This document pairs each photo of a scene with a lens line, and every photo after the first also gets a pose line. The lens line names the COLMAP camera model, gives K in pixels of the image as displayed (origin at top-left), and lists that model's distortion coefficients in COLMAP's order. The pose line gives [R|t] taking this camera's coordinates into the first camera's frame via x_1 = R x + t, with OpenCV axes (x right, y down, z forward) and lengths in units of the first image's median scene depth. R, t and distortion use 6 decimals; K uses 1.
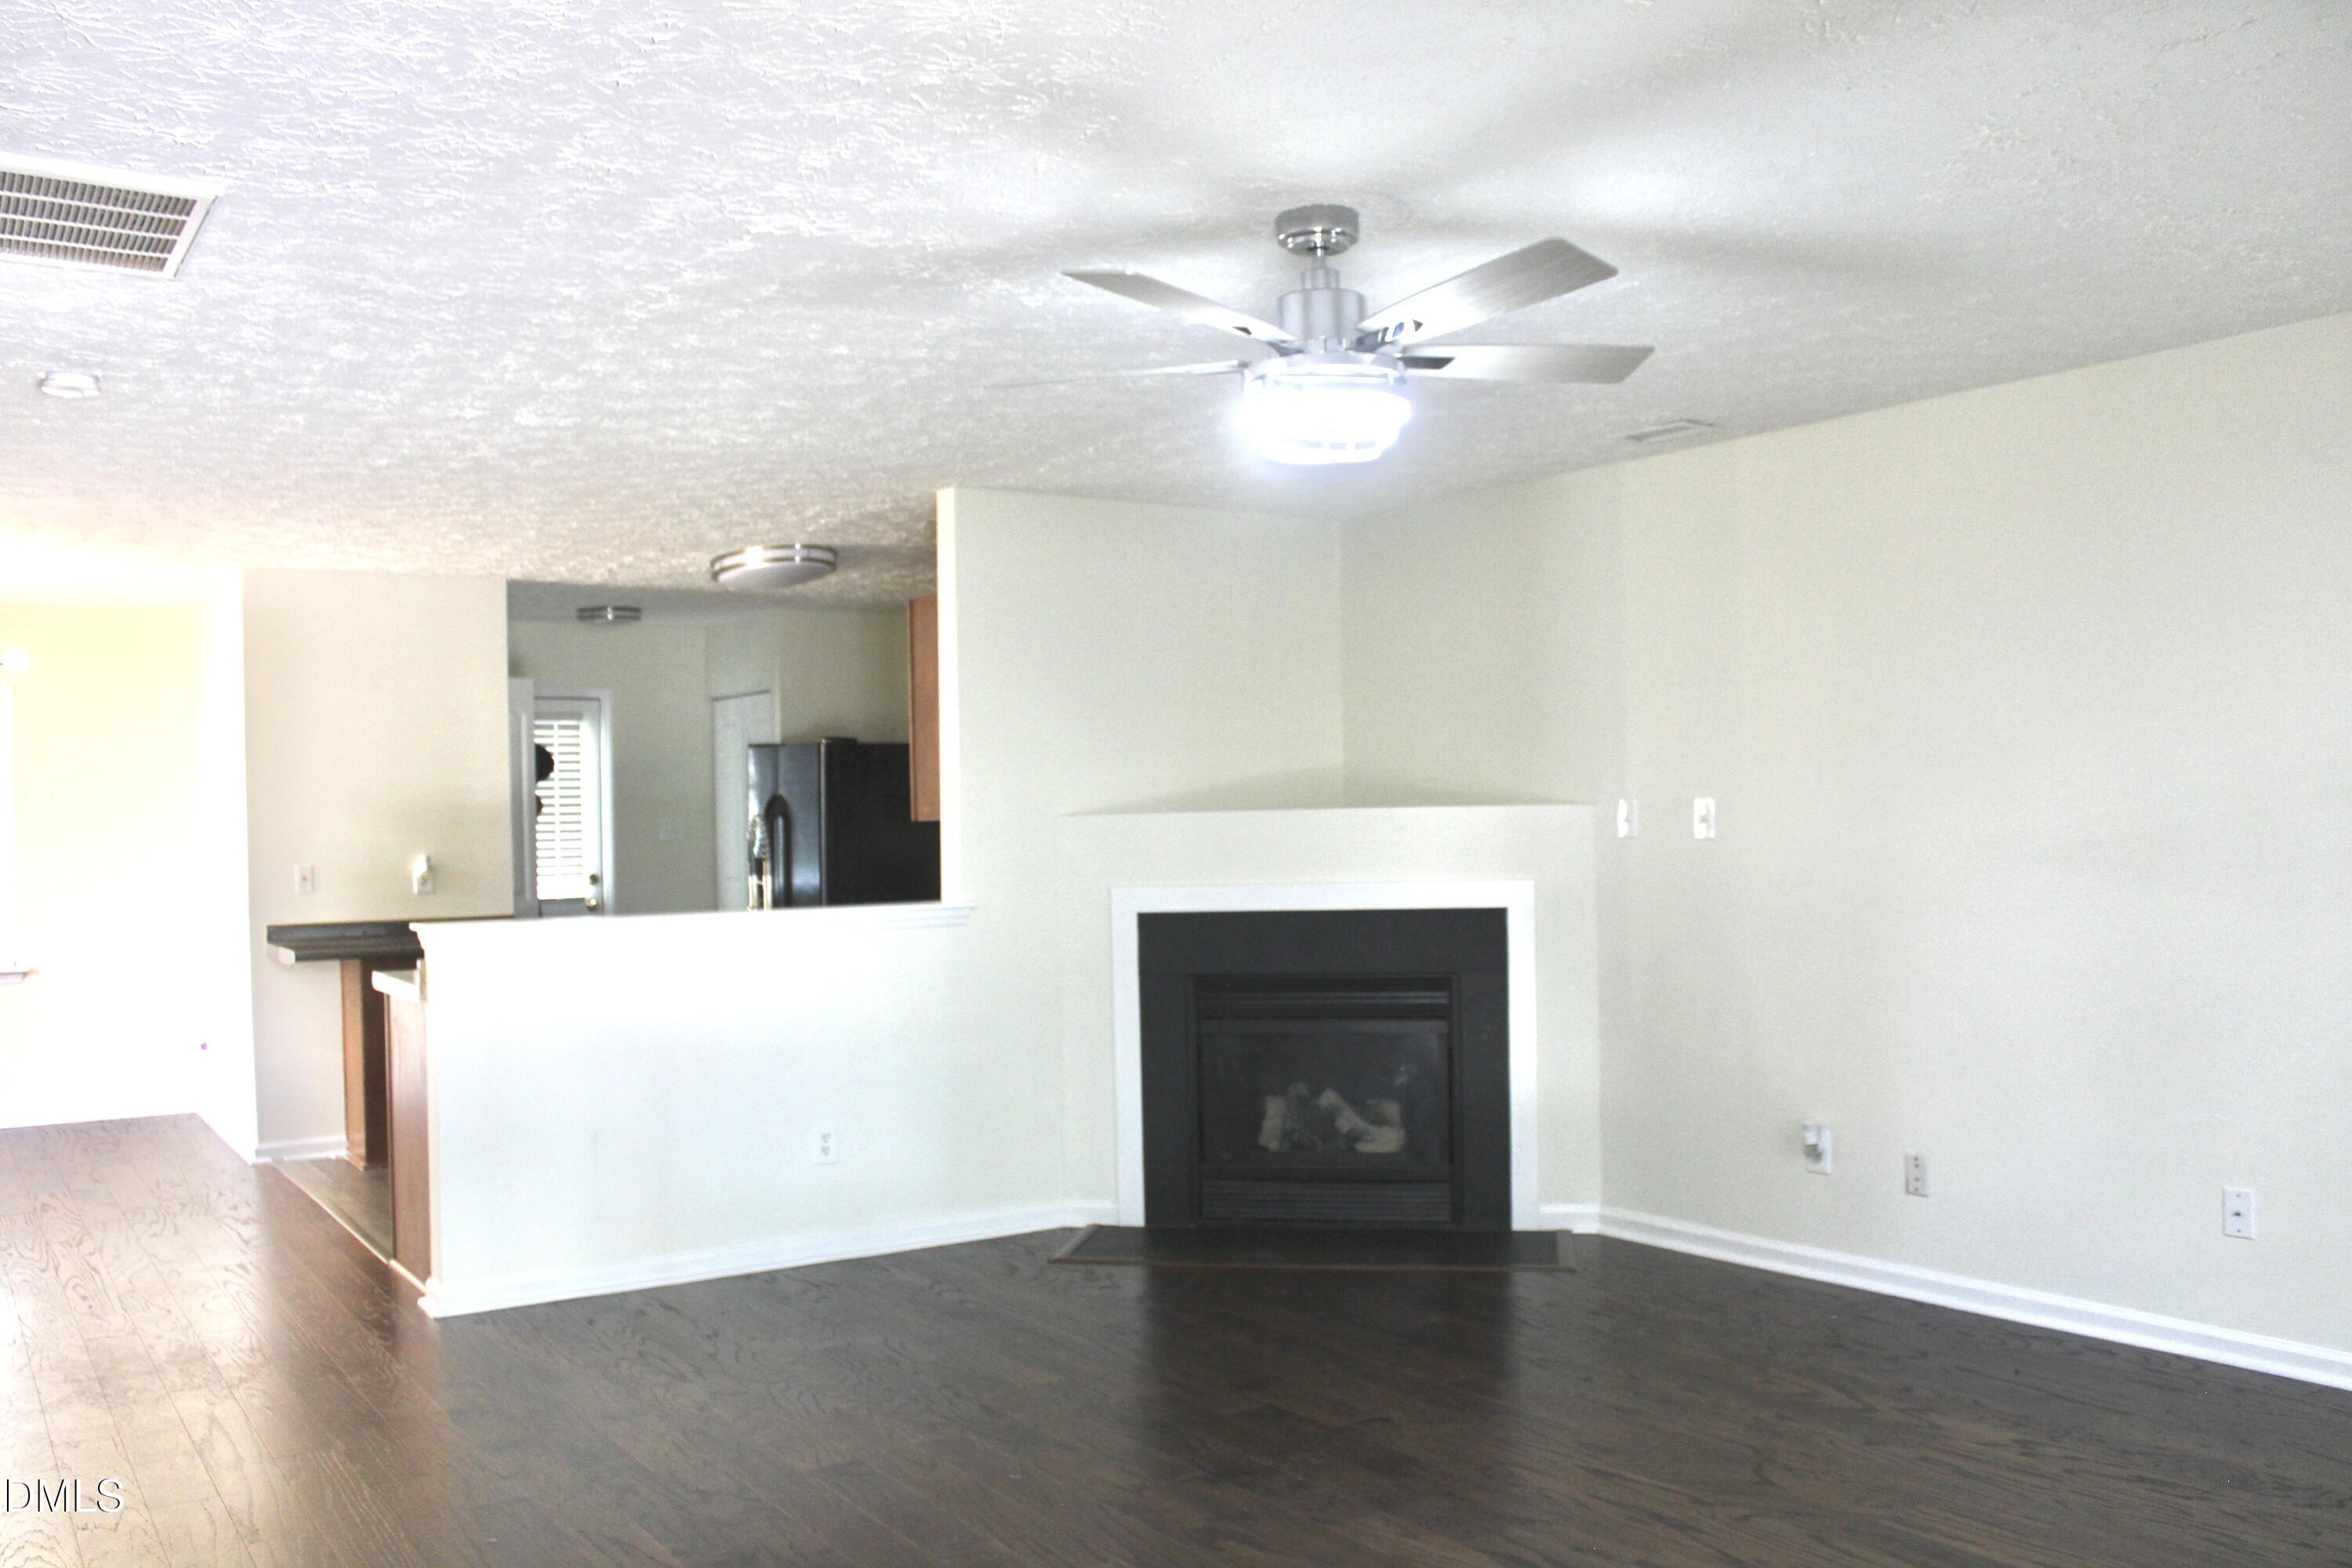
lens RADIAL K [[1953.3, 0, 1158.1], [0, 1953.3, 794.7], [0, 0, 1]] dist [-0.164566, 0.145779]
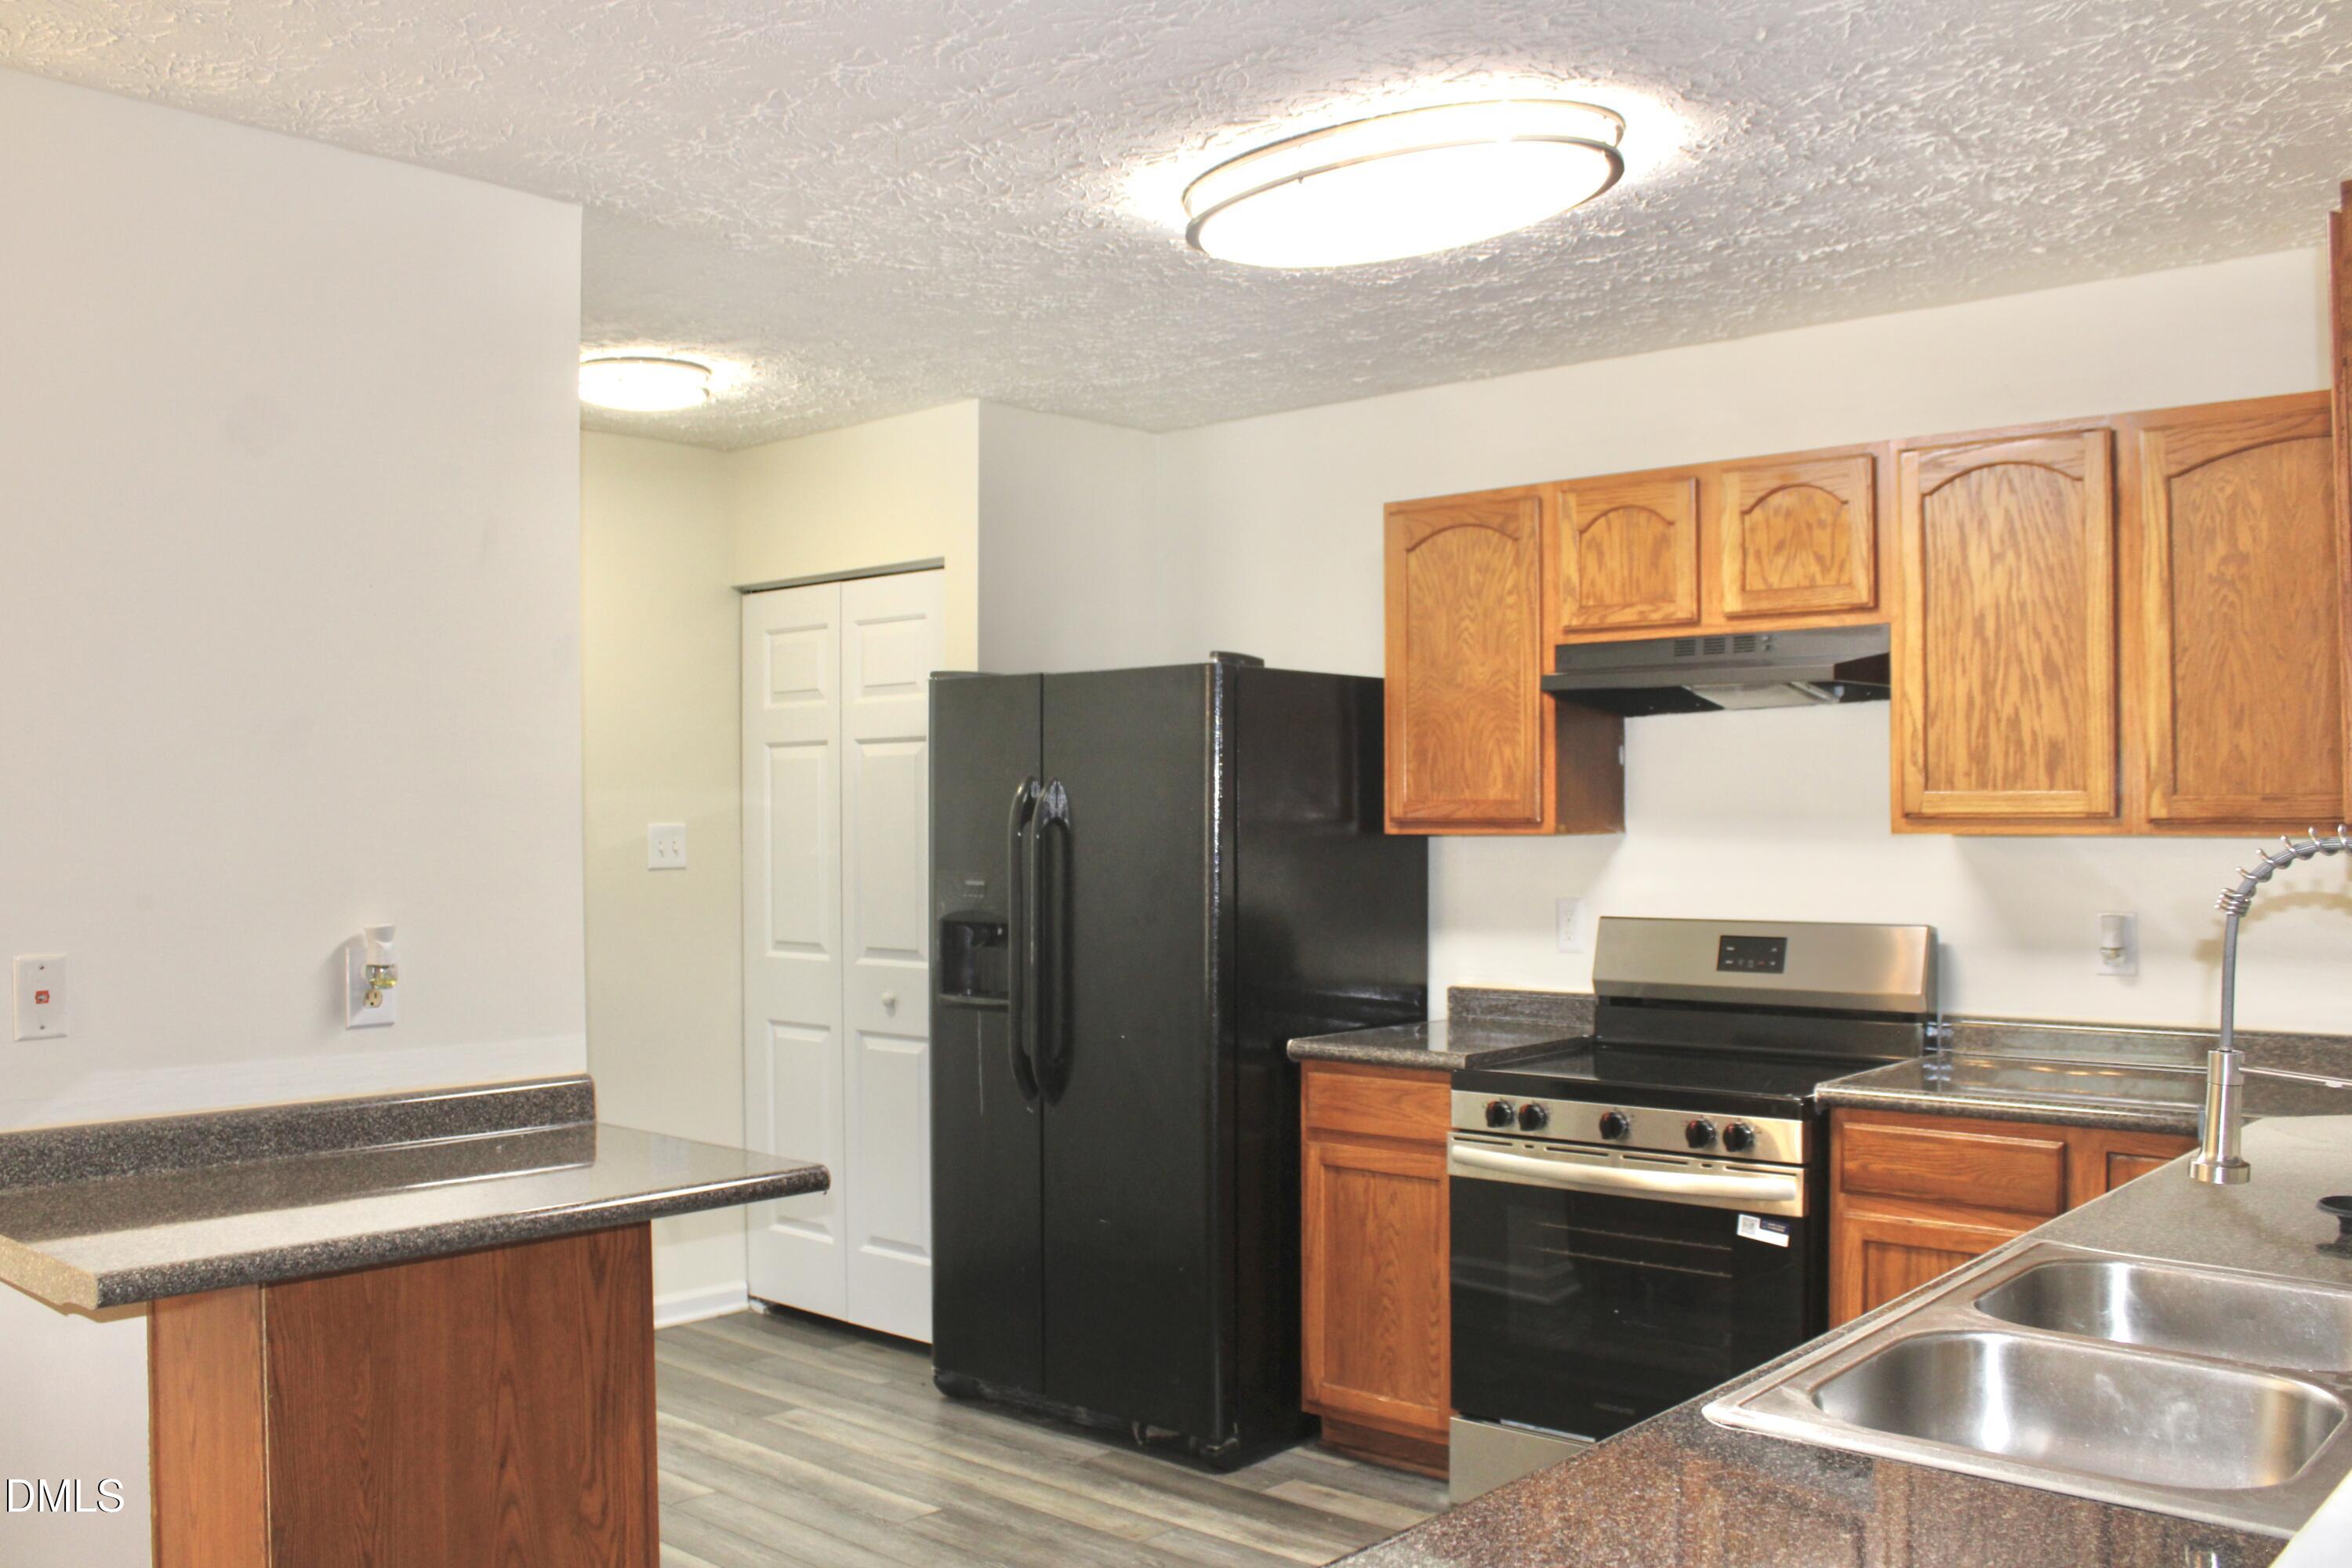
lens RADIAL K [[2060.7, 0, 1157.6], [0, 2060.7, 793.5], [0, 0, 1]] dist [-0.170398, 0.161968]
pose [[0.971598, 0.016526, 0.236062, -0.554906], [-0.015637, 0.999862, -0.005635, 0.011527], [-0.236122, 0.001784, 0.971722, 0.999302]]
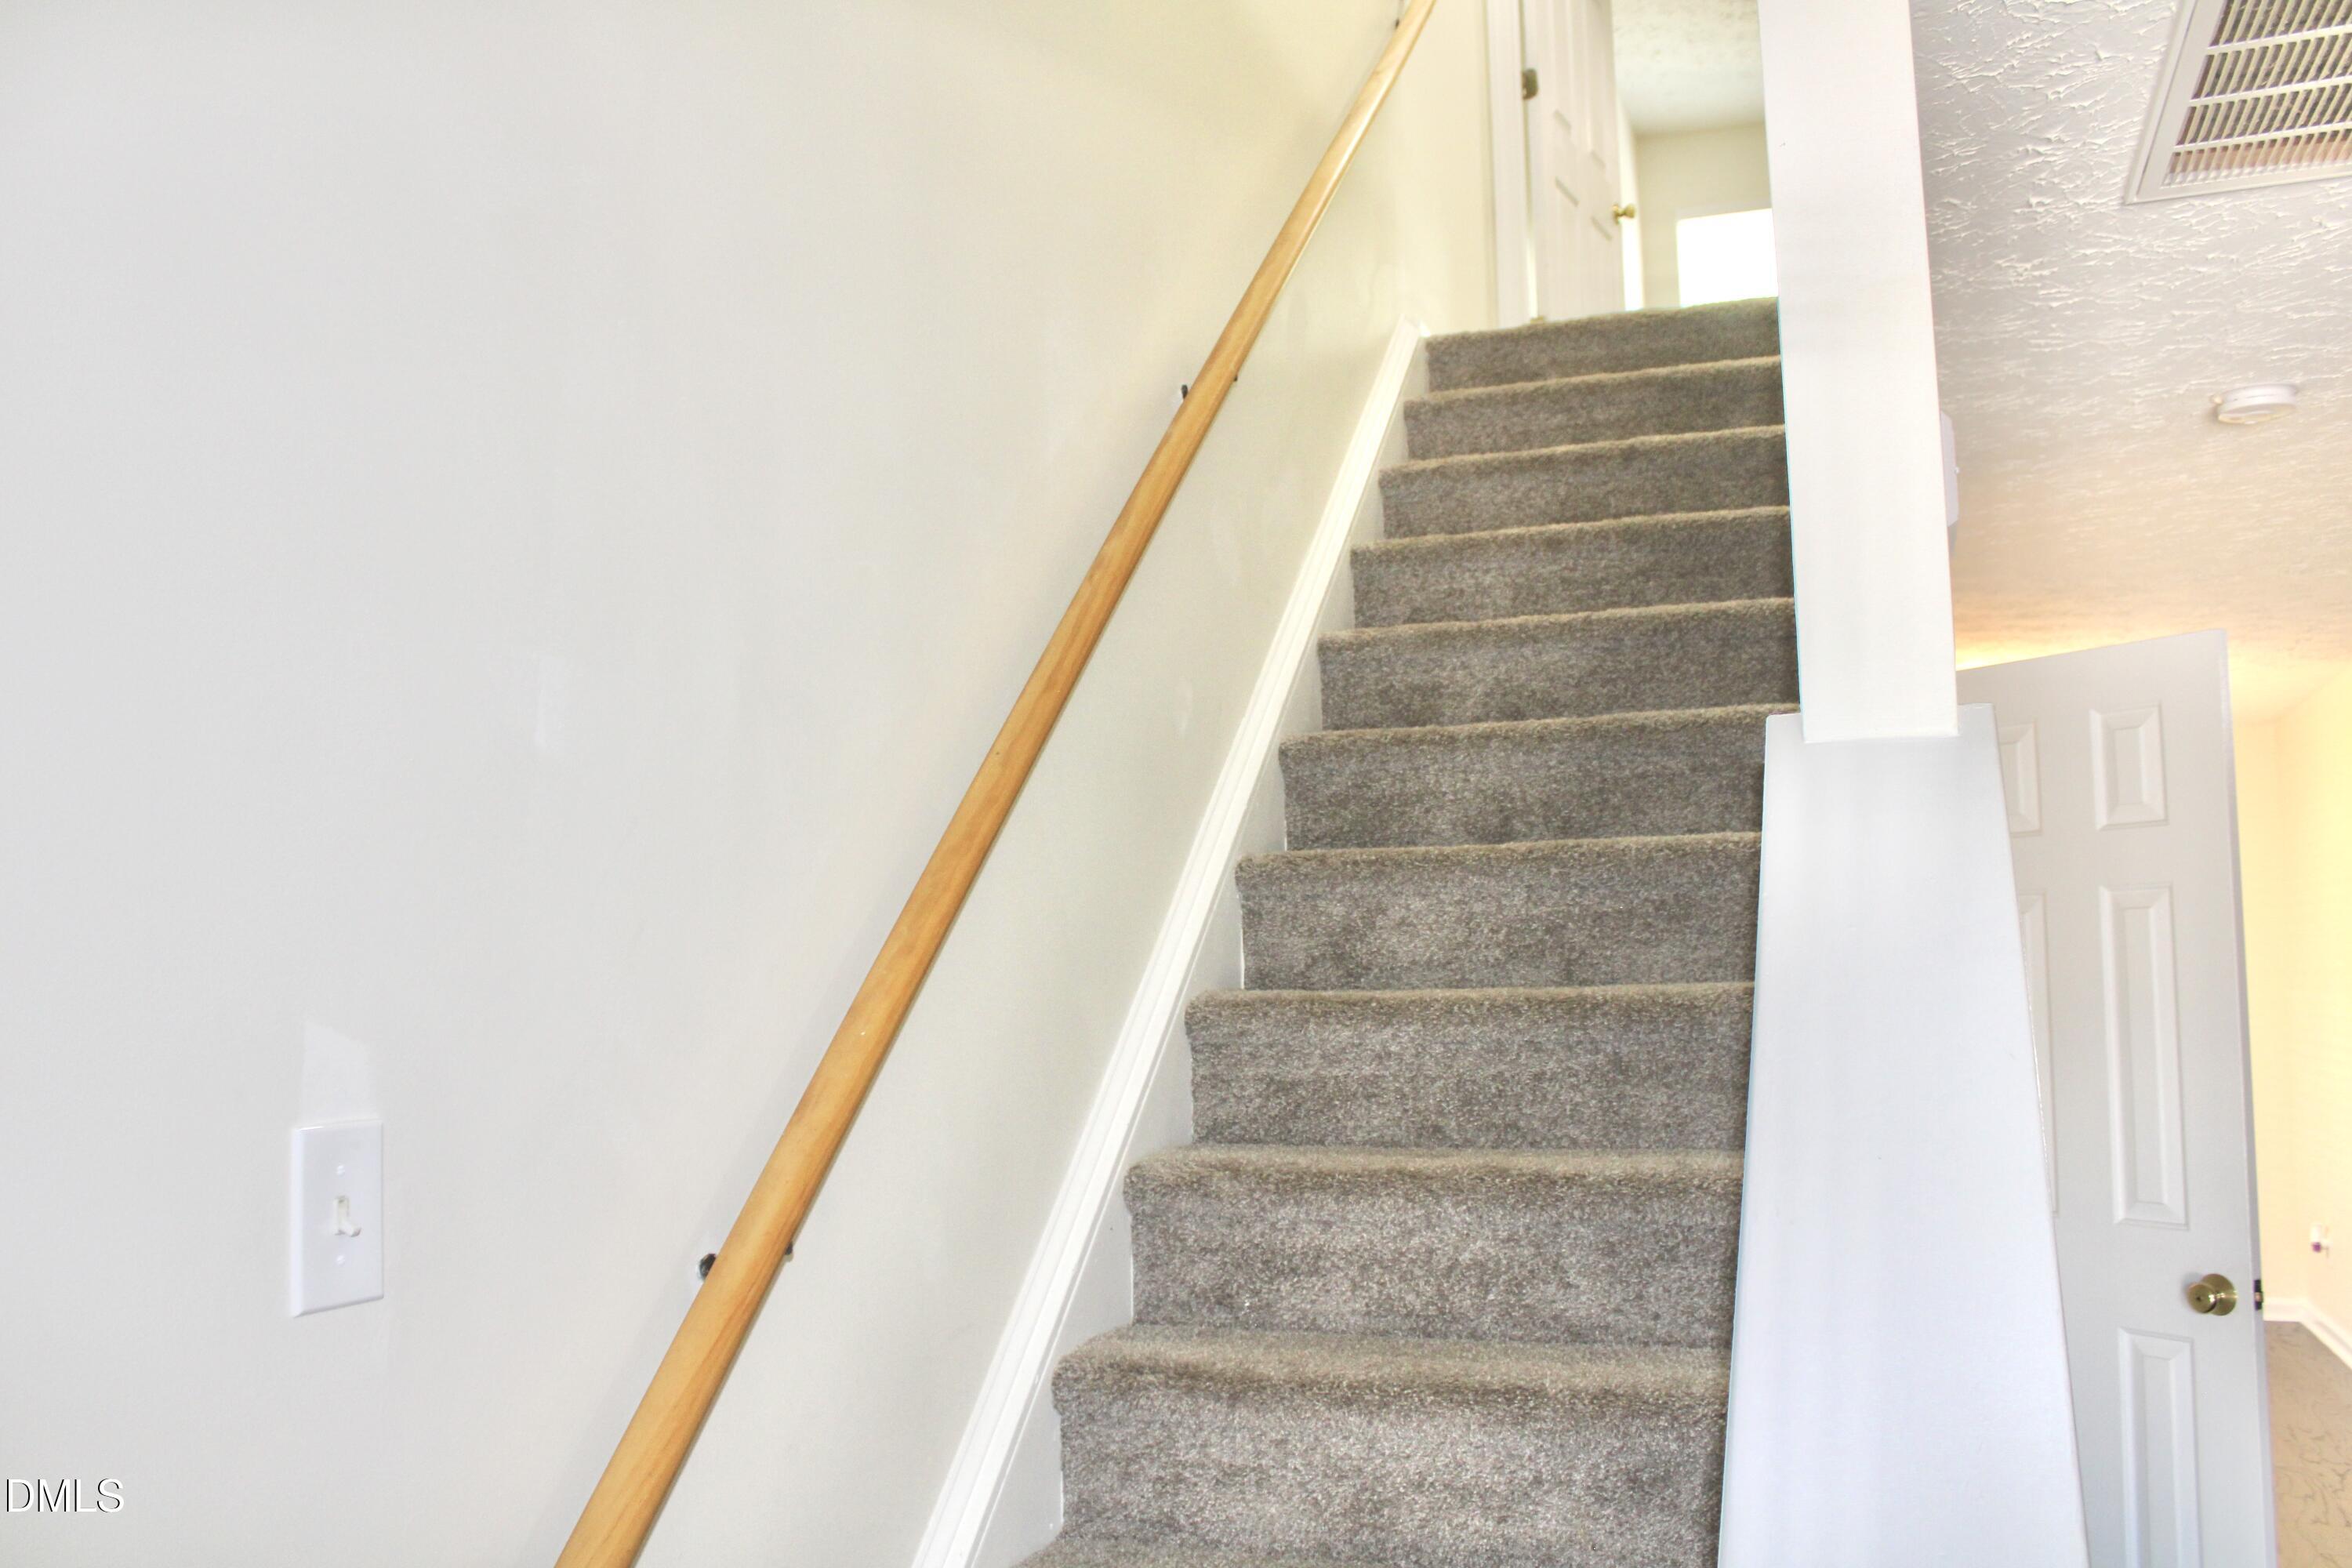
lens RADIAL K [[1953.6, 0, 1157.6], [0, 1953.6, 788.8], [0, 0, 1]] dist [-0.166093, 0.143067]
pose [[0.570057, -0.062902, -0.819194, -0.212214], [0.005627, 0.997341, -0.072665, -0.016972], [0.821586, 0.036813, 0.568895, 0.213316]]
